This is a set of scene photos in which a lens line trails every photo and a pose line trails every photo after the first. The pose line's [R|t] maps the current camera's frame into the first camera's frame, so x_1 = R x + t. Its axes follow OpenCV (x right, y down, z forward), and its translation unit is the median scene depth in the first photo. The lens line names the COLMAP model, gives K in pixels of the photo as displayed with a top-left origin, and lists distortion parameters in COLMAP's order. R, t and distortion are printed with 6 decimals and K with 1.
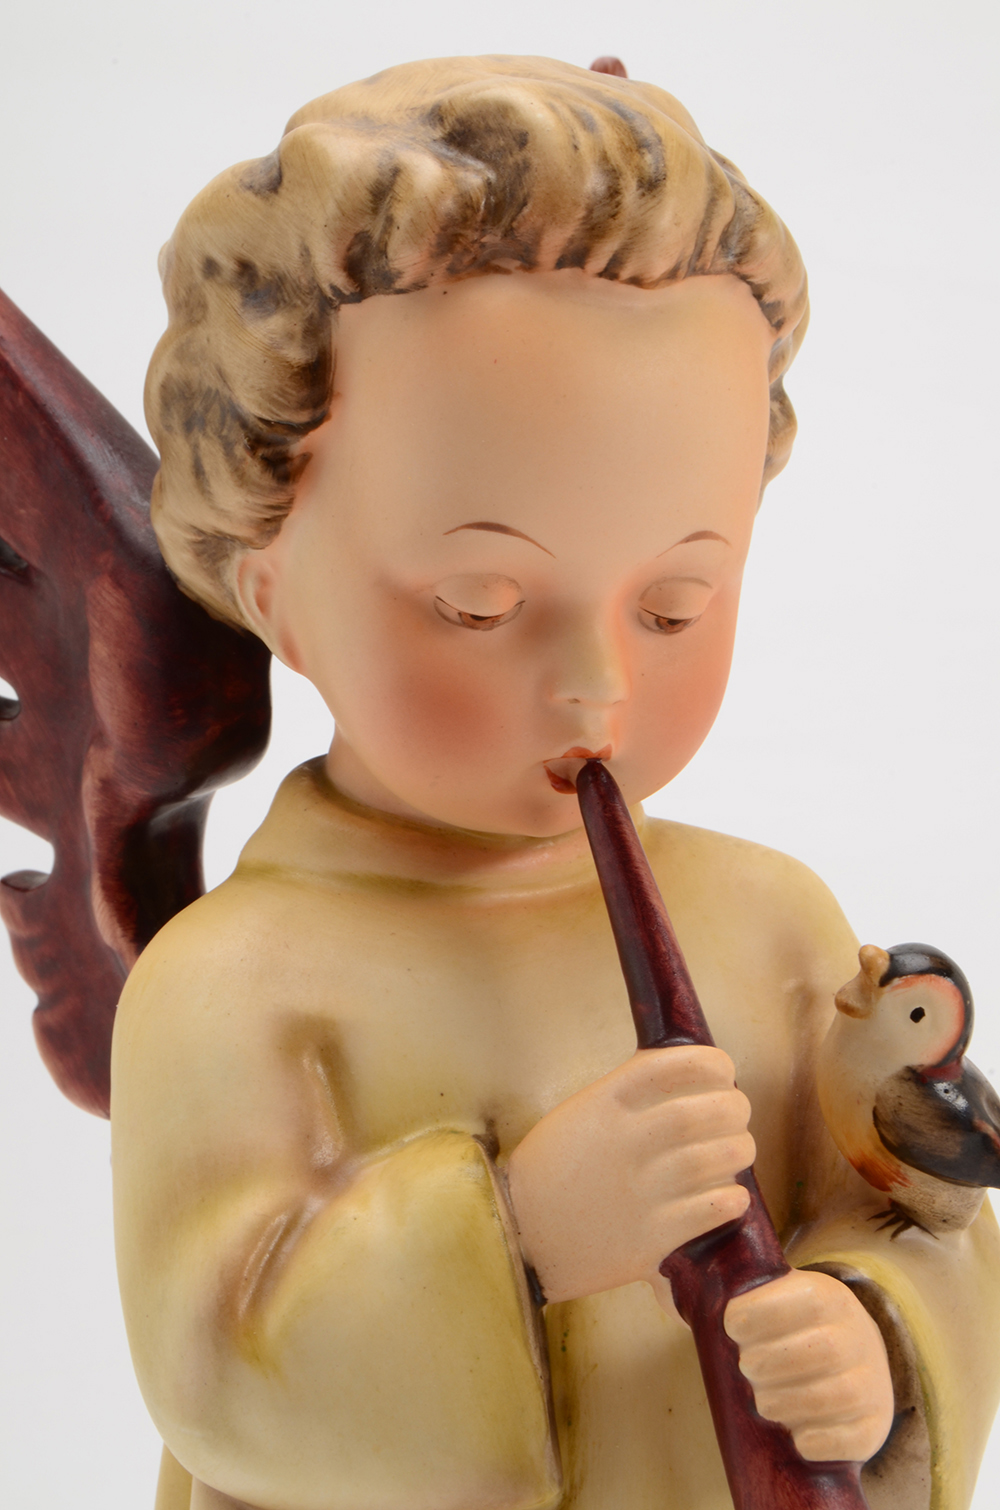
lens RADIAL K [[3540.3, 0, 500.0], [0, 3540.3, 755.0], [0, 0, 1]] dist [0.028985, 0.263720]
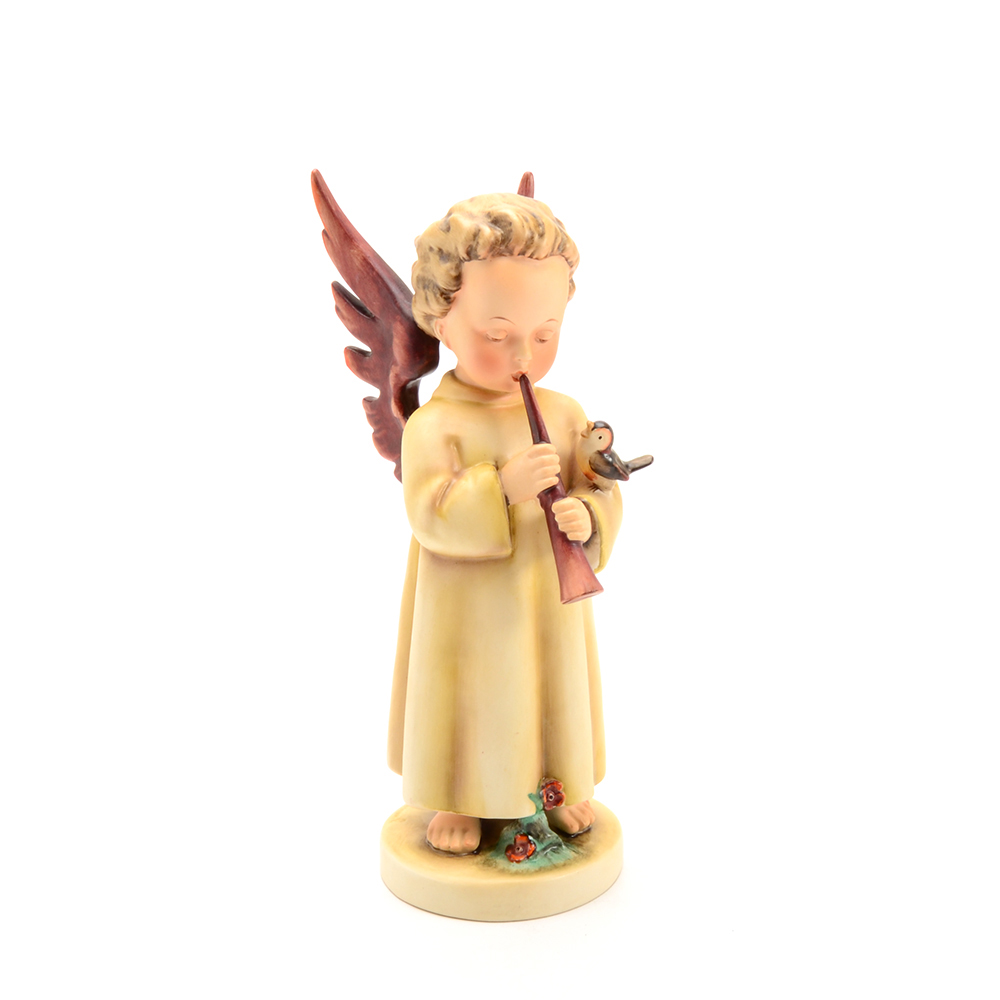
lens RADIAL K [[1215.2, 0, 500.0], [0, 1215.2, 500.0], [0, 0, 1]] dist [-0.003029, -0.005160]
pose [[0.999632, 0.018566, 0.019765, -0.026287], [-0.020838, 0.992341, 0.121756, -0.025141], [-0.017353, -0.122123, 0.992363, -0.419087]]
